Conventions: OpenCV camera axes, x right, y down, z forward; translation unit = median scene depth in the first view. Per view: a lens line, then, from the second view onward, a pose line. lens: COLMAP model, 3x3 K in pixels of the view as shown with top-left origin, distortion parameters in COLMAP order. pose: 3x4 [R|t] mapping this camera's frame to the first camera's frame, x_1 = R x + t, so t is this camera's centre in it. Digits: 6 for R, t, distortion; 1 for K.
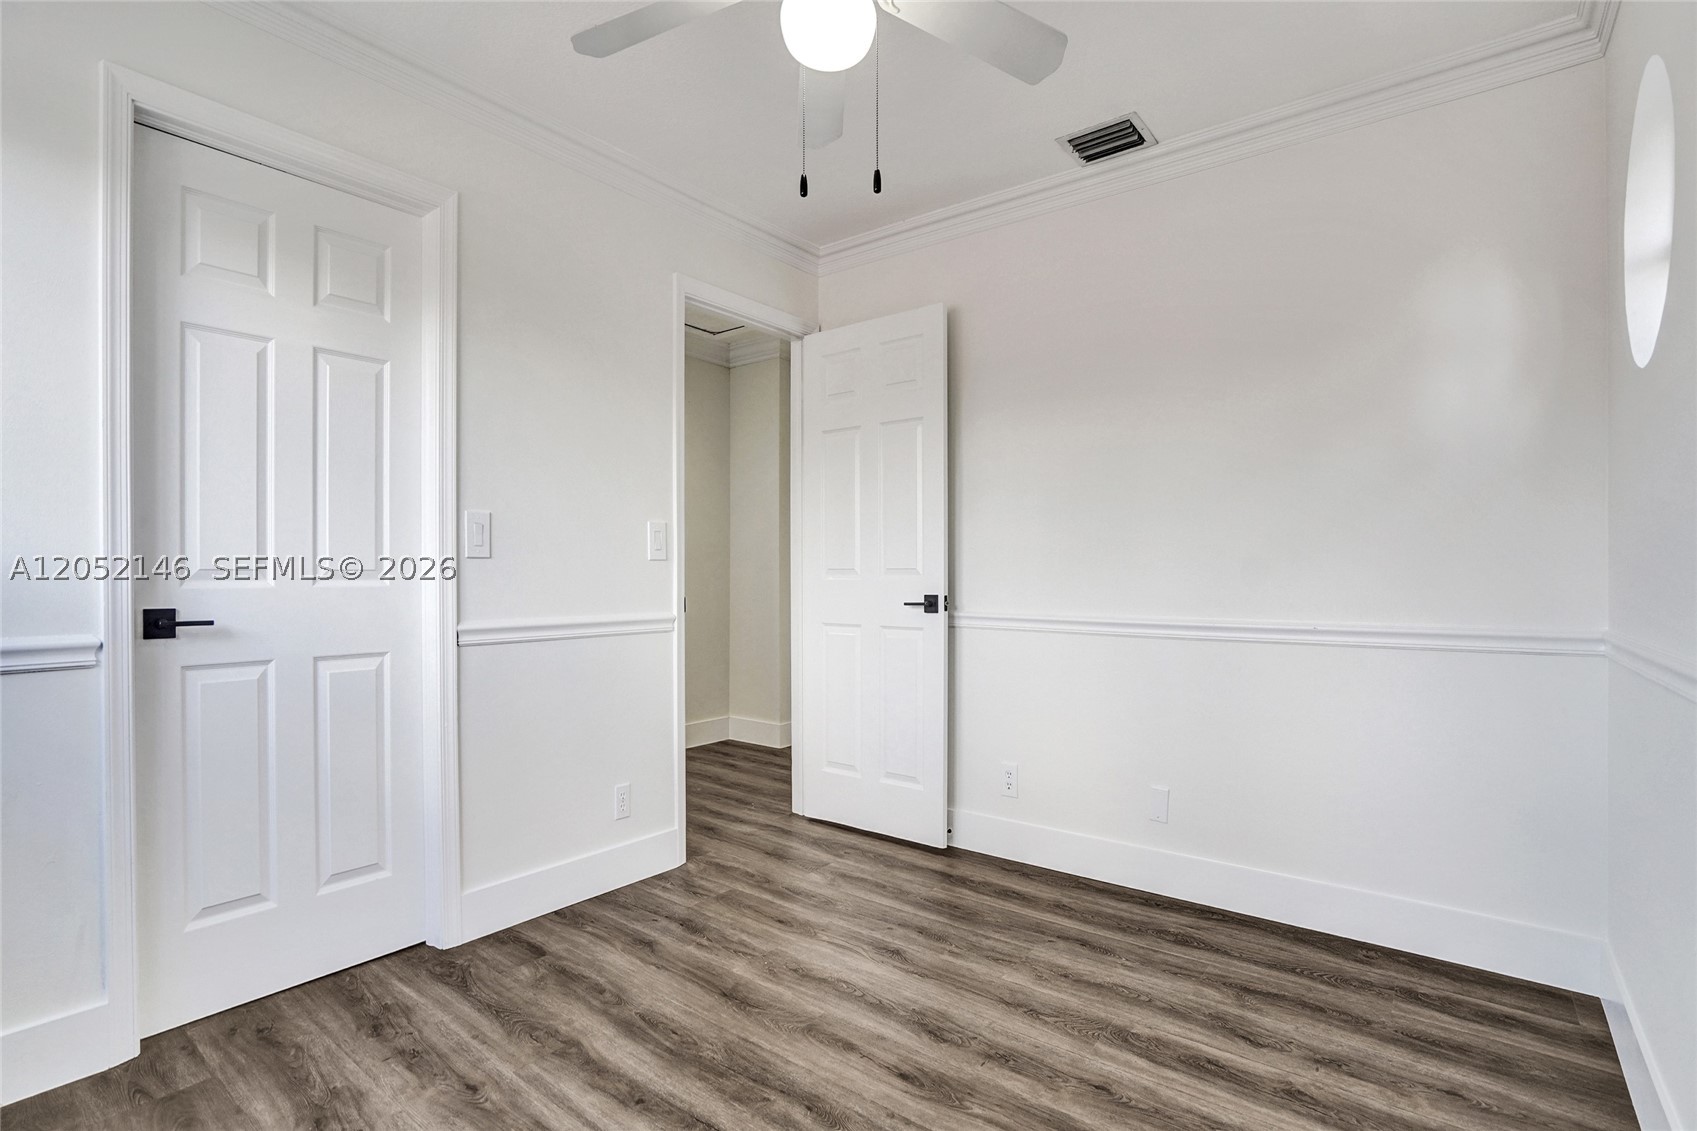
lens RADIAL K [[815.3, 0, 830.7], [0, 815.3, 582.9], [0, 0, 1]] dist [-0.049664, 0.019552]
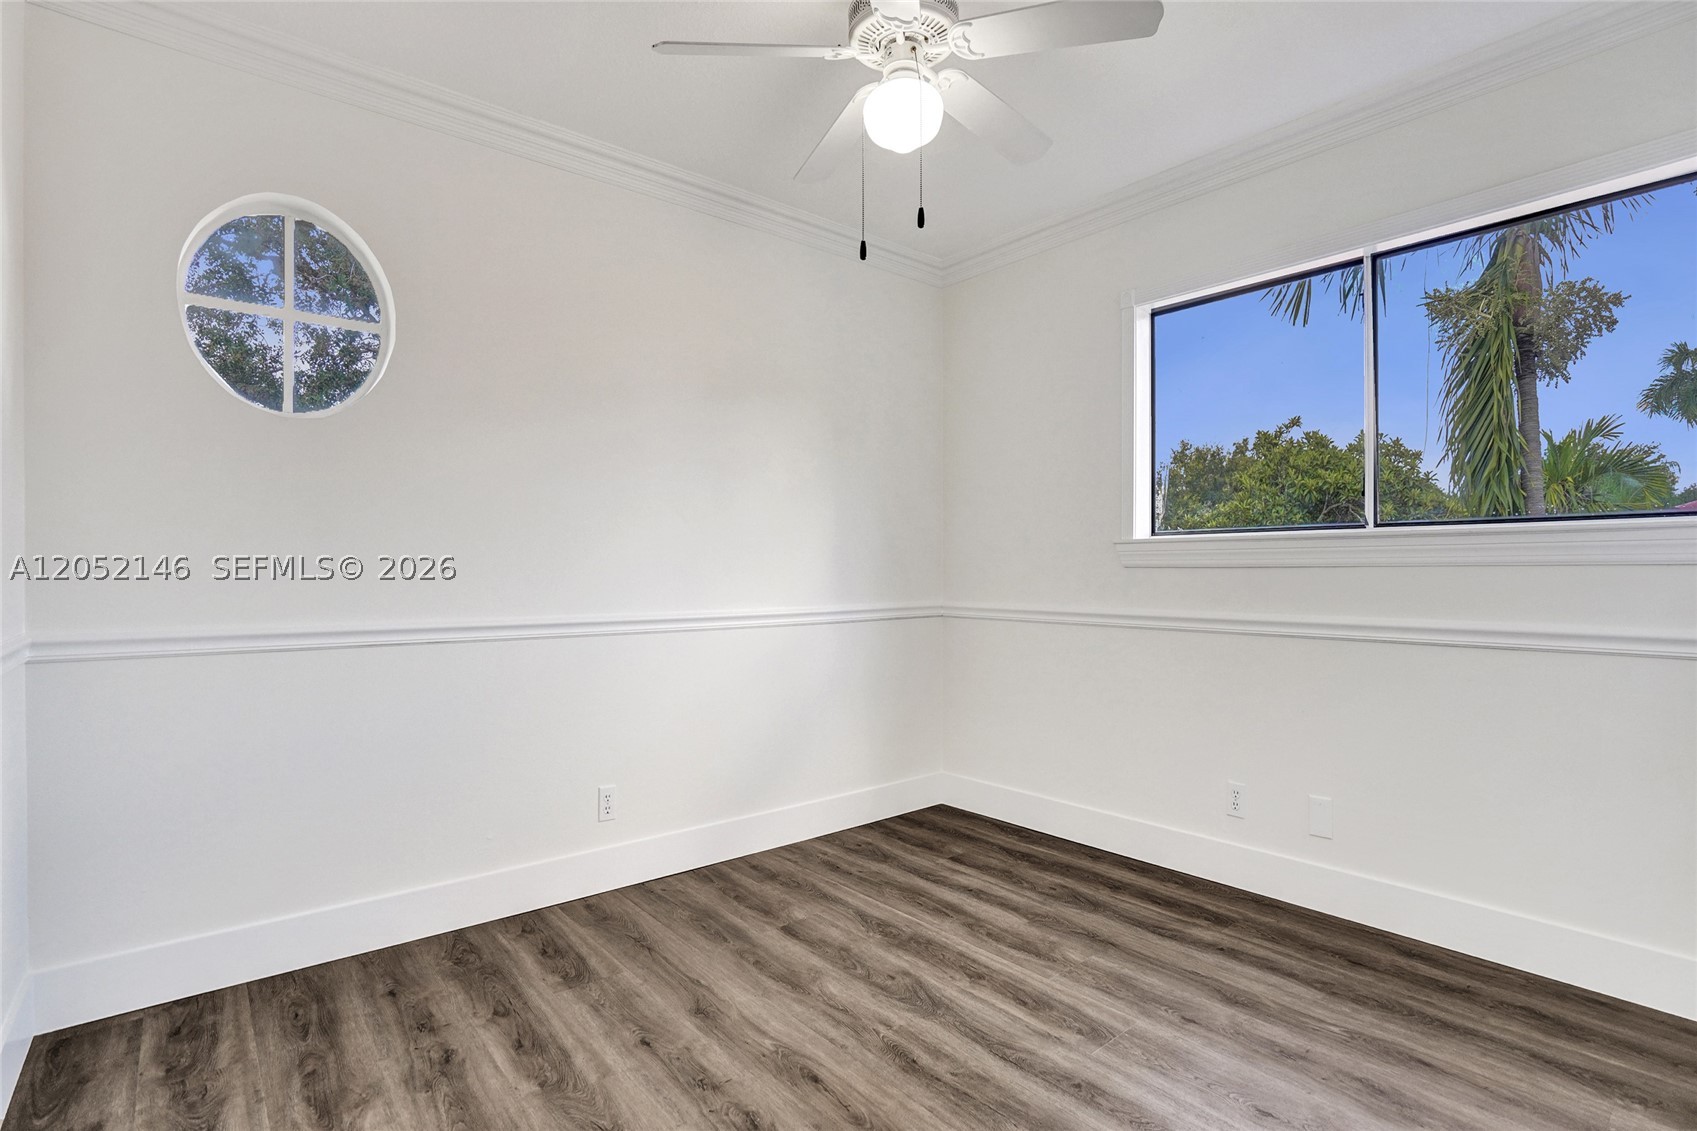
lens RADIAL K [[815.3, 0, 830.7], [0, 815.3, 582.9], [0, 0, 1]] dist [-0.049664, 0.019552]
pose [[-0.977045, -0.003478, 0.213005, -0.125002], [0.000663, 0.999812, 0.019363, -0.015622], [-0.213033, 0.019060, -0.976859, 1.777227]]
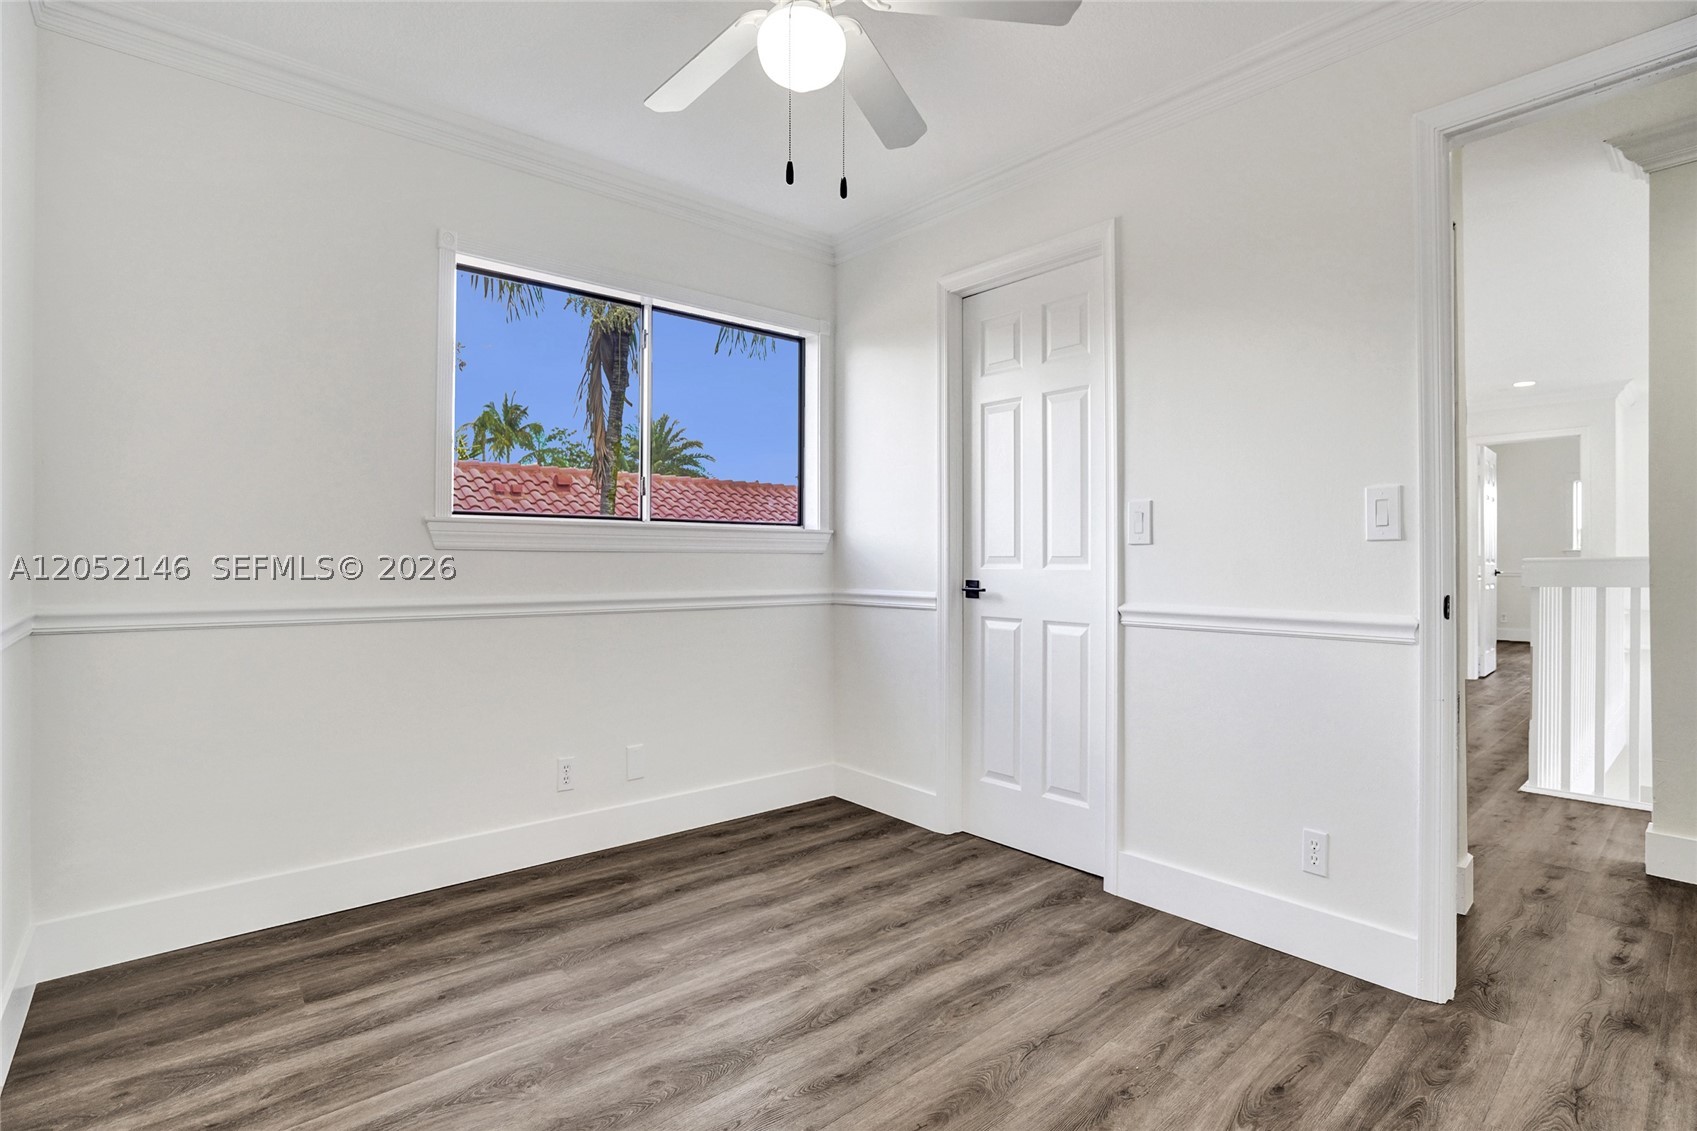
lens RADIAL K [[801.8, 0, 847.2], [0, 801.8, 560.3], [0, 0, 1]] dist [-0.050379, 0.017768]
pose [[-0.188752, -0.001093, -0.982024, 0.826809], [-0.013261, 0.999911, 0.001436, -0.008175], [0.981935, 0.013293, -0.188750, 1.017763]]
